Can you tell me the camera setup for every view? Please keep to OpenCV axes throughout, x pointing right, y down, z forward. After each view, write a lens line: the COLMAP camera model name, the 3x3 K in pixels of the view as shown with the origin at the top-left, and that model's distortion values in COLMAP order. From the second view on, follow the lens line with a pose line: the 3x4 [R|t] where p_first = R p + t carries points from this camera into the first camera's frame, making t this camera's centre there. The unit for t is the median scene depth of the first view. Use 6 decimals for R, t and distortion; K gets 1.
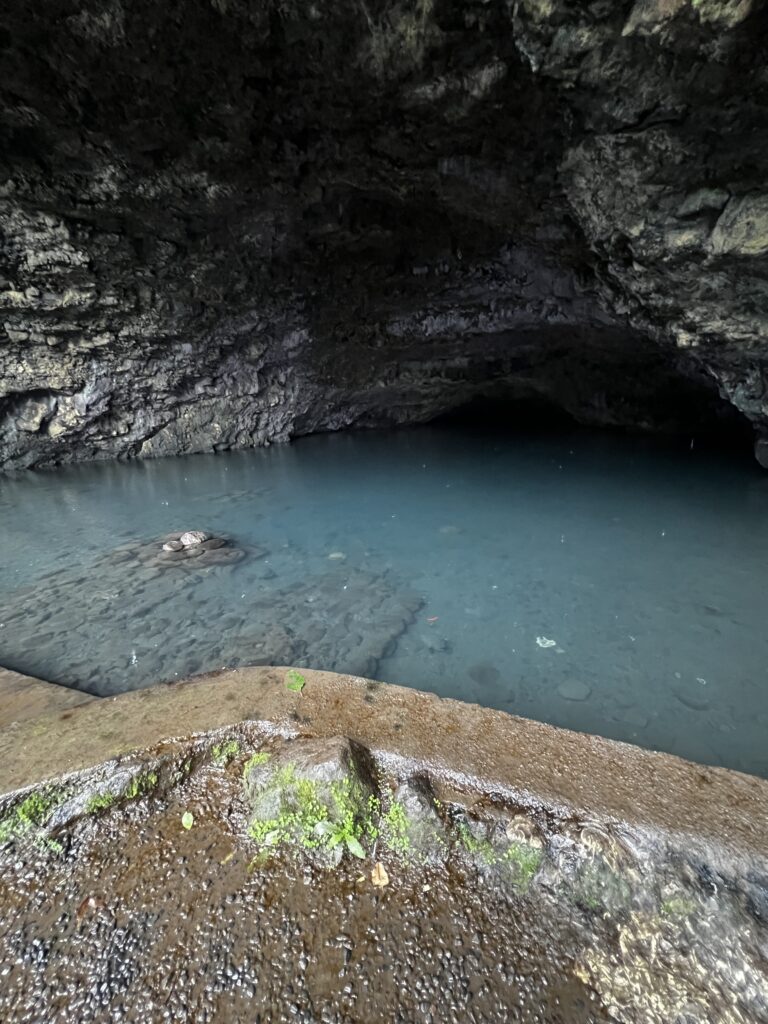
lens RADIAL K [[414.7, 0, 410.2], [0, 414.7, 503.2], [0, 0, 1]] dist [-0.003753, -0.000179]
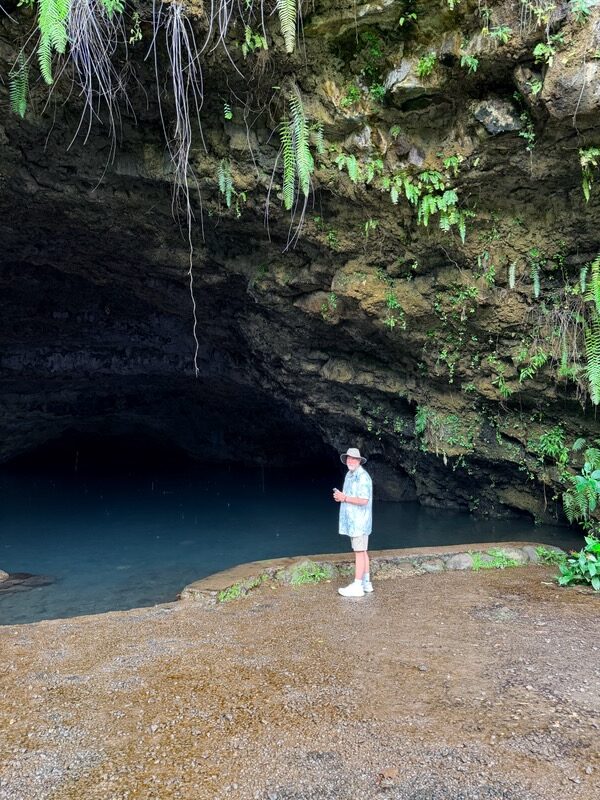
lens RADIAL K [[543.0, 0, 301.8], [0, 543.0, 399.5], [0, 0, 1]] dist [0.035187, -0.033537]
pose [[0.793587, 0.041267, 0.607055, -0.312739], [0.139590, 0.958739, -0.247657, 0.045601], [-0.592228, 0.281276, 0.755083, -0.294992]]
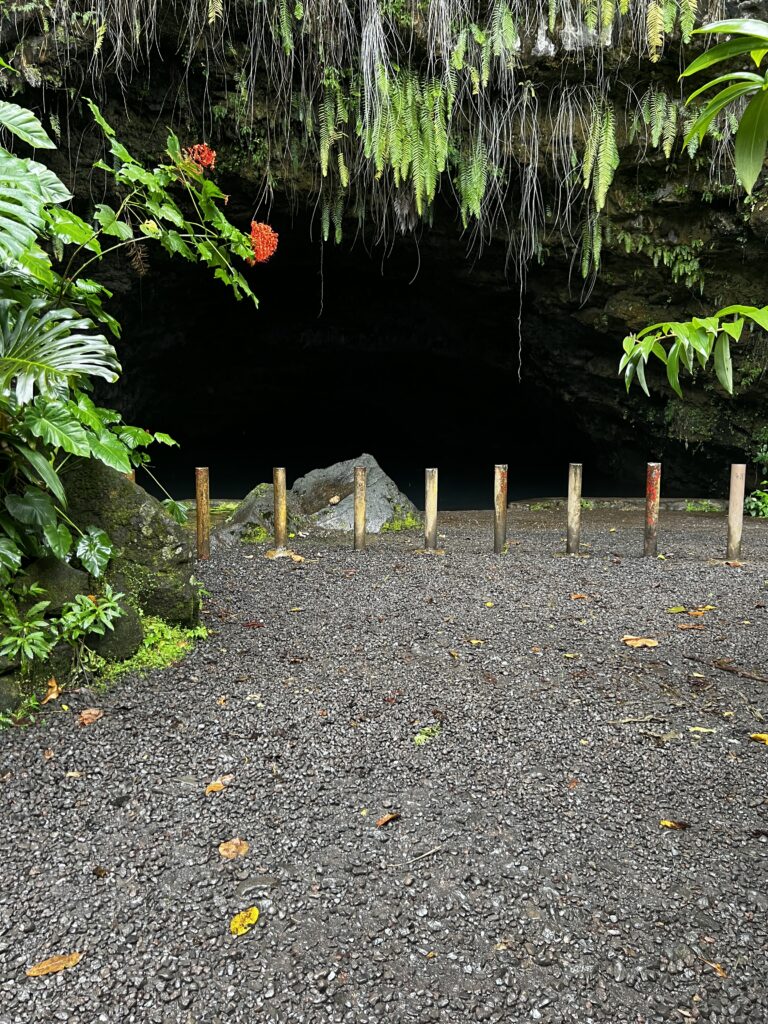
lens RADIAL K [[787.3, 0, 386.4], [0, 787.3, 513.6], [0, 0, 1]] dist [0.016555, -0.000567]
pose [[0.882372, -0.023080, 0.469987, -0.782658], [0.070000, 0.994121, -0.082601, 0.158677], [-0.465317, 0.105784, 0.878800, -0.754237]]
